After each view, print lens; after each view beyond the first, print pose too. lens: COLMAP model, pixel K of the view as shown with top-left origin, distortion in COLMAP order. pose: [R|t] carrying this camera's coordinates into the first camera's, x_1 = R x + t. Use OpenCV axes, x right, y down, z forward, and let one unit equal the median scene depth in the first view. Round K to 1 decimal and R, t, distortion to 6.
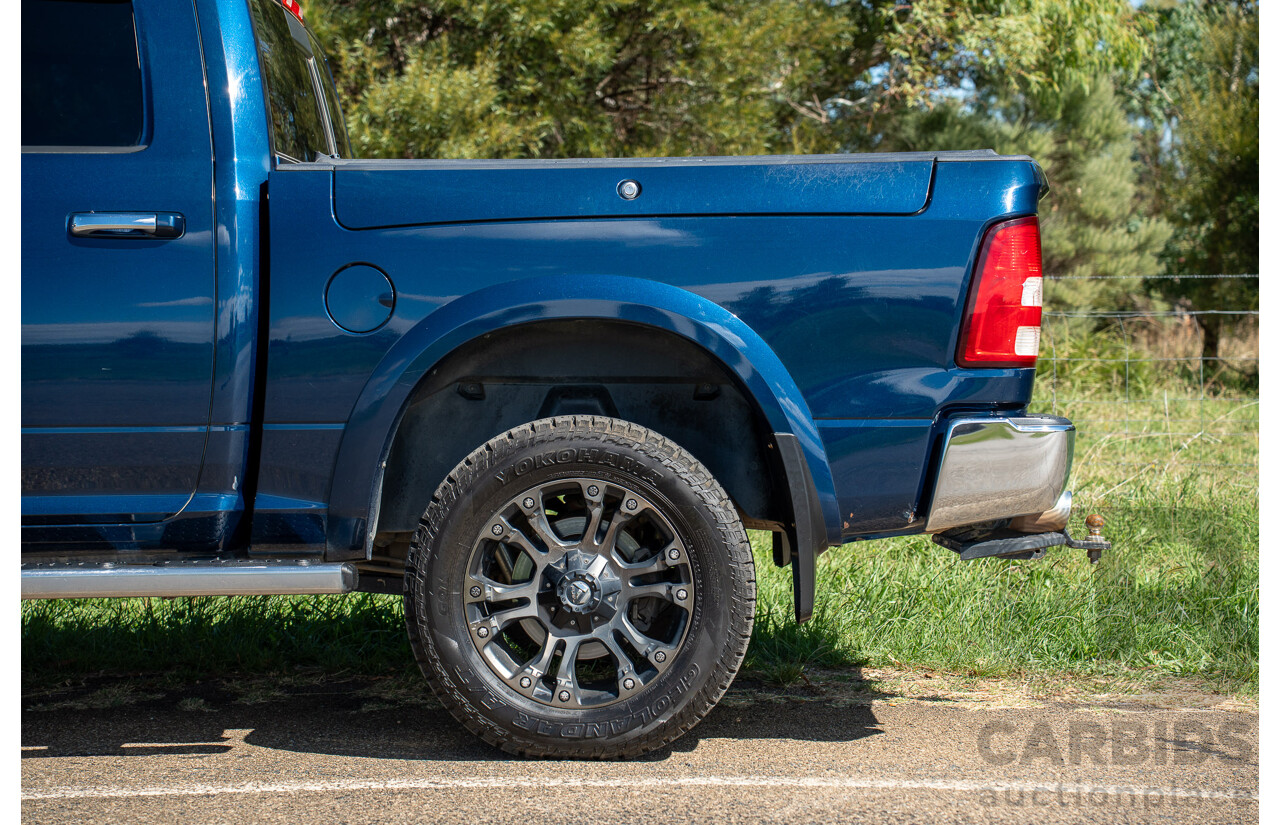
lens RADIAL K [[2384.6, 0, 640.0], [0, 2384.6, 412.5], [0, 0, 1]] dist [0.479904, 0.055185]
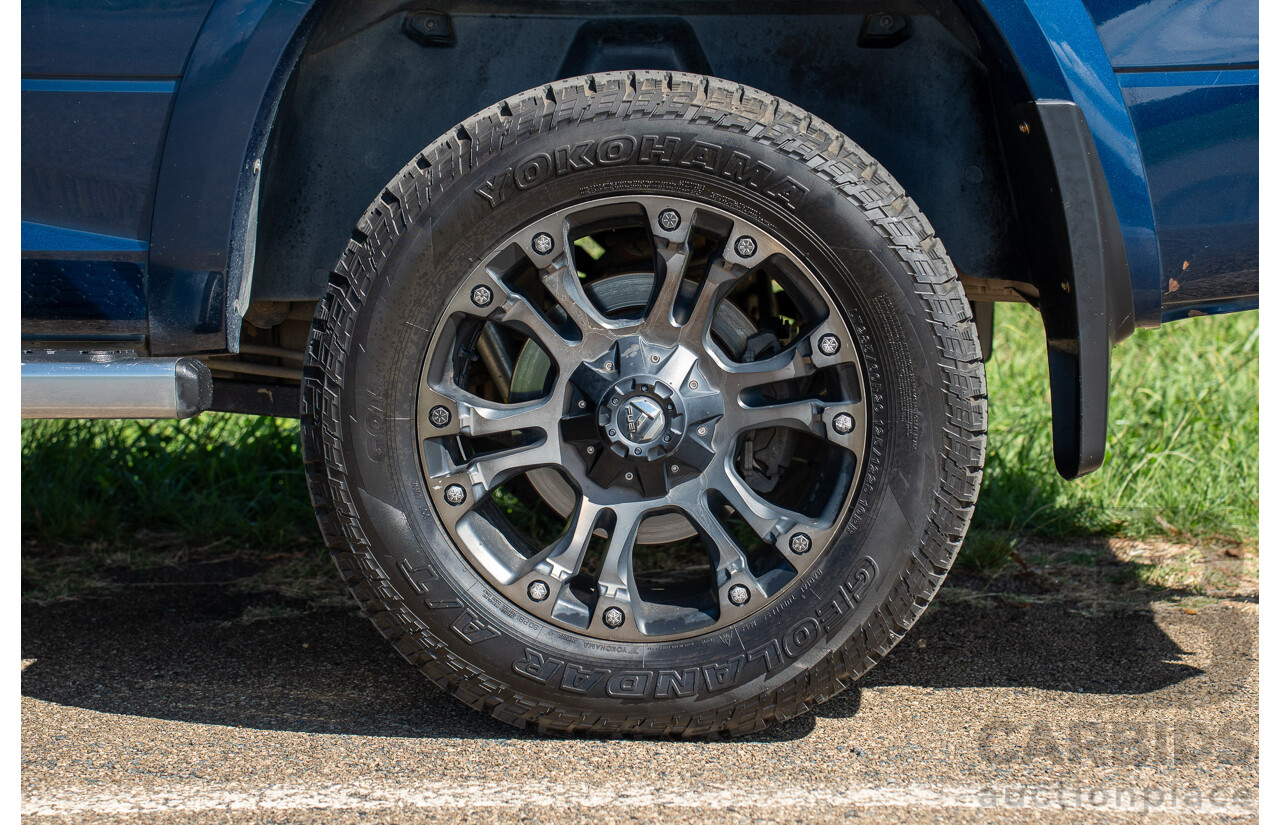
lens RADIAL K [[2527.6, 0, 613.3], [0, 2527.6, 411.6], [0, 0, 1]] dist [0.518503, 0.575219]
pose [[0.999971, 0.001546, -0.007428, -0.027522], [-0.000918, 0.996491, 0.083700, 0.028253], [0.007531, -0.083690, 0.996463, 0.458618]]
